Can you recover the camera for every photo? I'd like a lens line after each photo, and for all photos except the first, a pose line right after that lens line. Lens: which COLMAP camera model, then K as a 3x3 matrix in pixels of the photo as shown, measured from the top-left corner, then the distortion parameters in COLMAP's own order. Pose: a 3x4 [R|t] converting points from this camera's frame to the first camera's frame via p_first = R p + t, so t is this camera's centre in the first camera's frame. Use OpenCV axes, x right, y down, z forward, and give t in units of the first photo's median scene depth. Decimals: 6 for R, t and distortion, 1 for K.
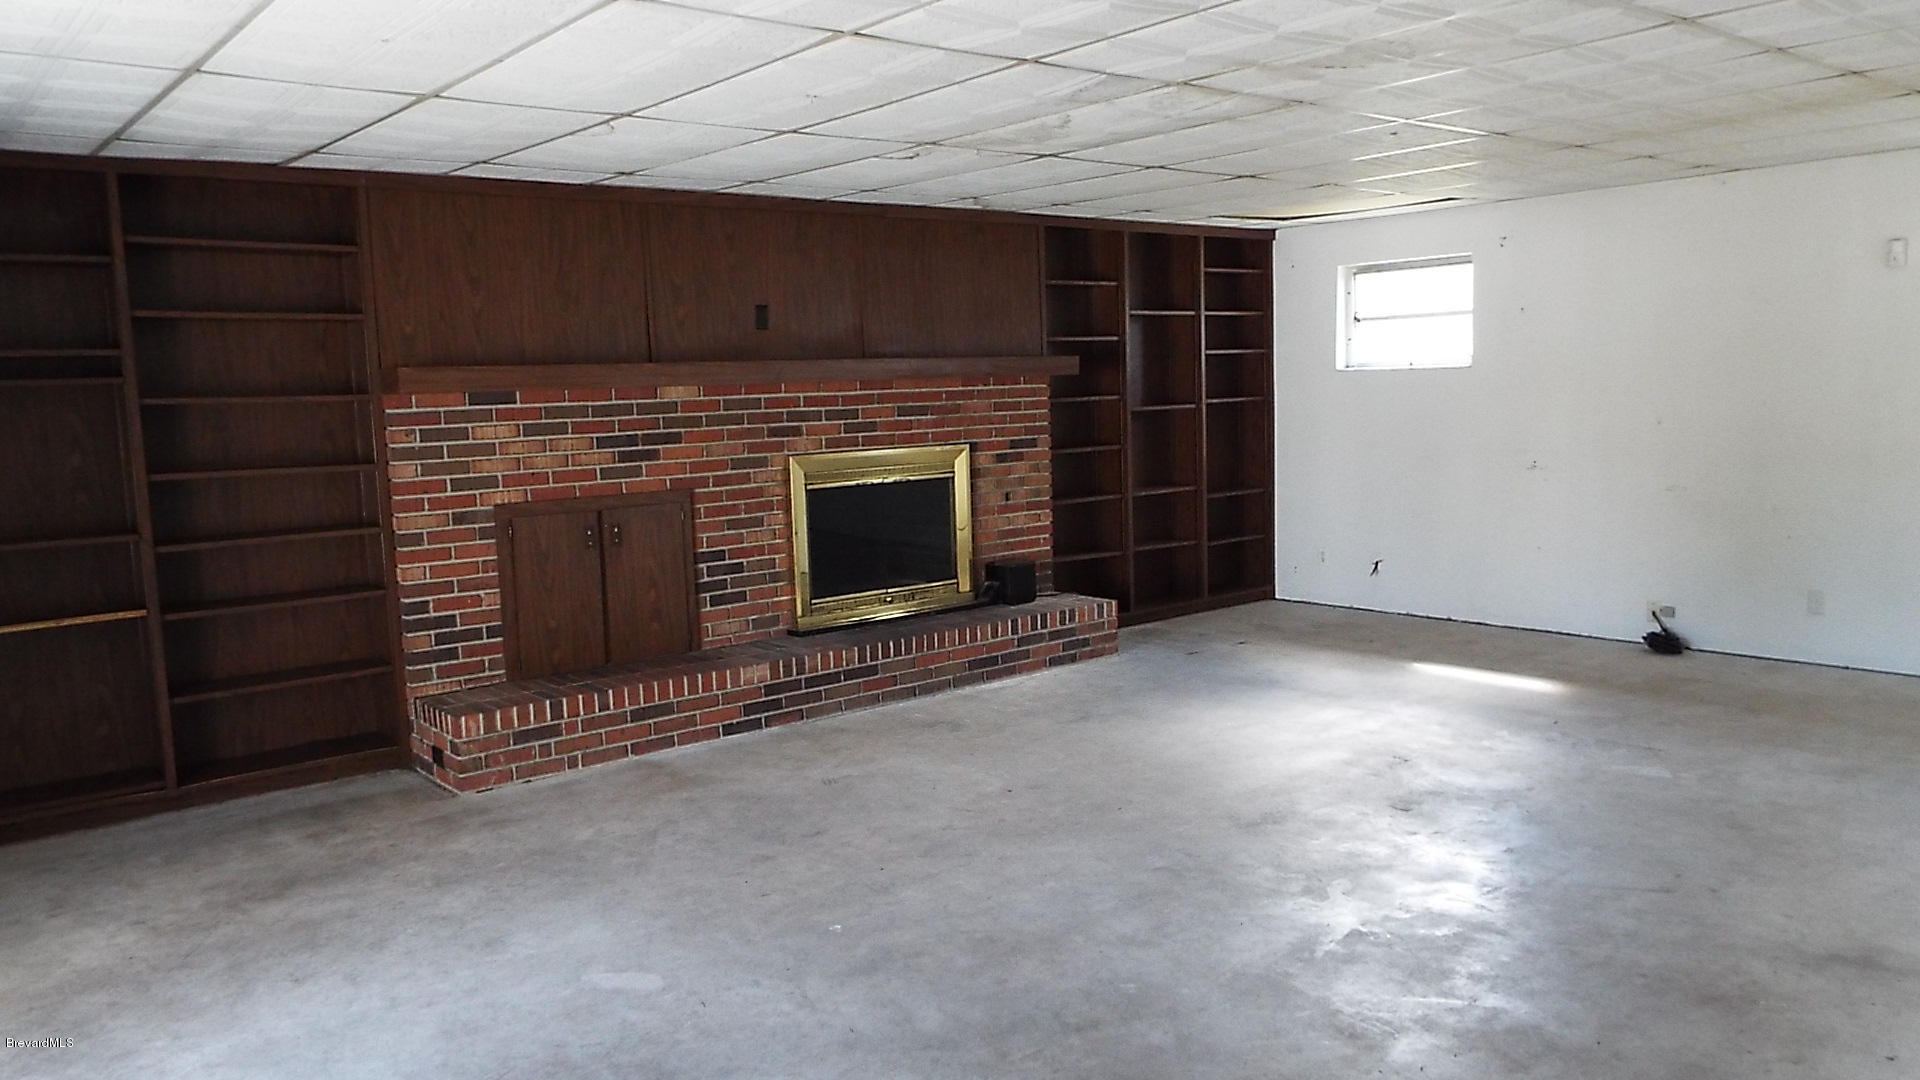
lens RADIAL K [[1438.0, 0, 960.0], [0, 1438.0, 540.0], [0, 0, 1]] dist [-0.002648, 0.001710]
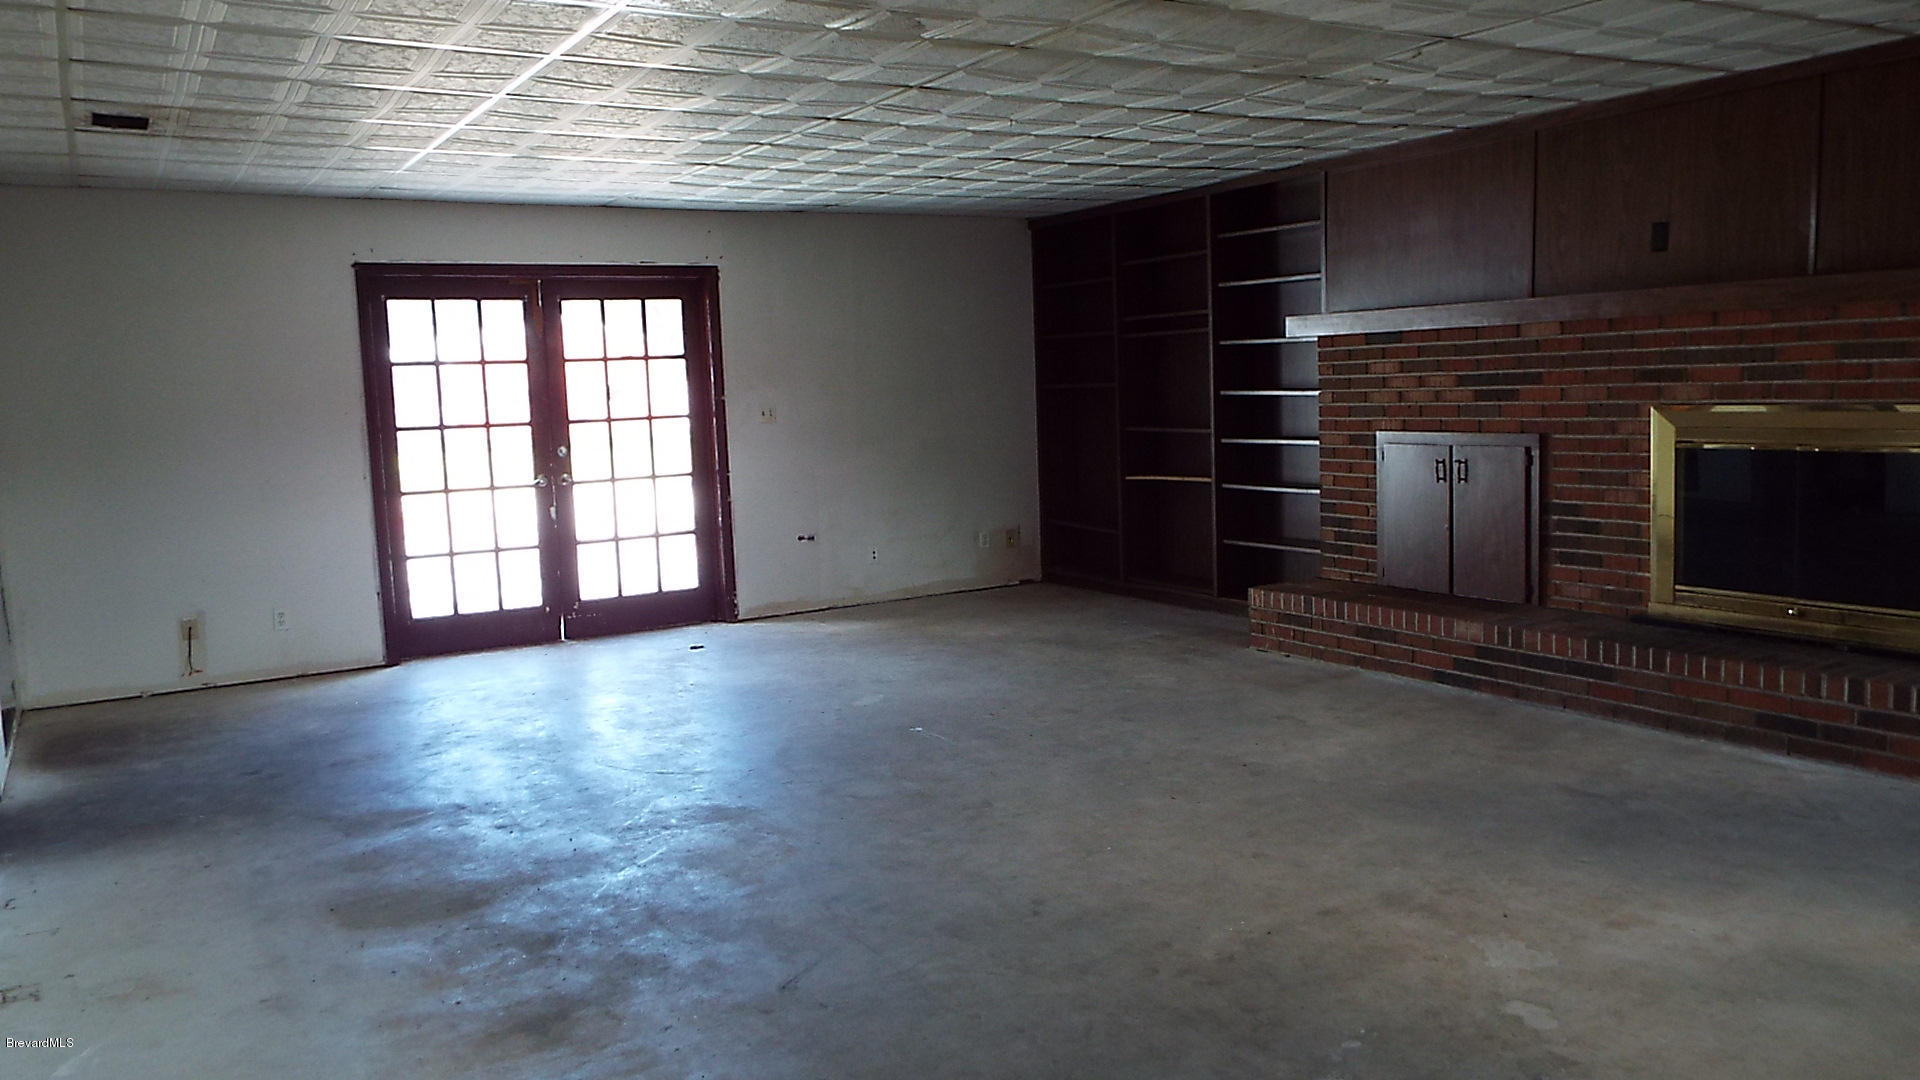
lens RADIAL K [[1438.0, 0, 960.0], [0, 1438.0, 540.0], [0, 0, 1]] dist [-0.002648, 0.001710]
pose [[-0.153791, 0.149950, -0.976659, 0.784897], [-0.063938, 0.984836, 0.161274, -0.092729], [0.986033, 0.087248, -0.141871, 0.752806]]
